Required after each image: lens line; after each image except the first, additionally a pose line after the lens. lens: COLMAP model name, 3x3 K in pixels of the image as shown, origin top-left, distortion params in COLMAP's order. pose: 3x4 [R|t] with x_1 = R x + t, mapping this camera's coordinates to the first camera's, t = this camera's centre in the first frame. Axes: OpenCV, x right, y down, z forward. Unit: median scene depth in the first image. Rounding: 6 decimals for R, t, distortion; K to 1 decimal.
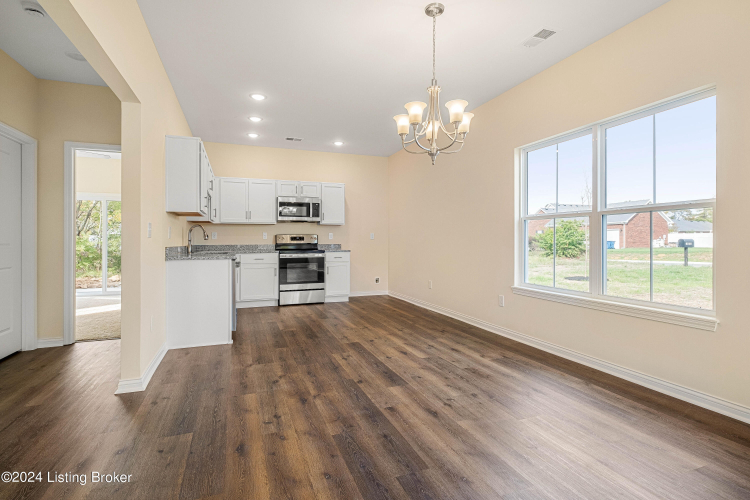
lens RADIAL K [[360.2, 0, 372.4], [0, 360.2, 240.0], [0, 0, 1]] dist [-0.000245, 0.000043]
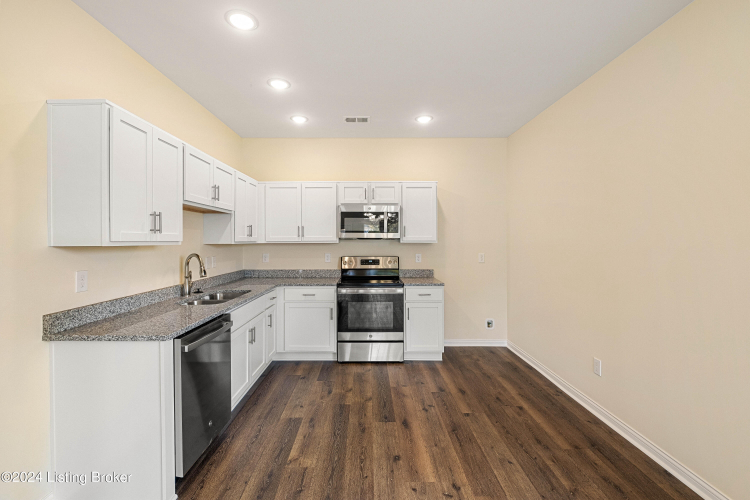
lens RADIAL K [[329.4, 0, 372.6], [0, 329.4, 242.3], [0, 0, 1]] dist [0.017580, -0.008627]
pose [[0.939901, 0.003204, -0.341433, 0.027960], [-0.001281, 0.999982, 0.005858, -0.065609], [0.341445, -0.005068, 0.939888, 0.533731]]
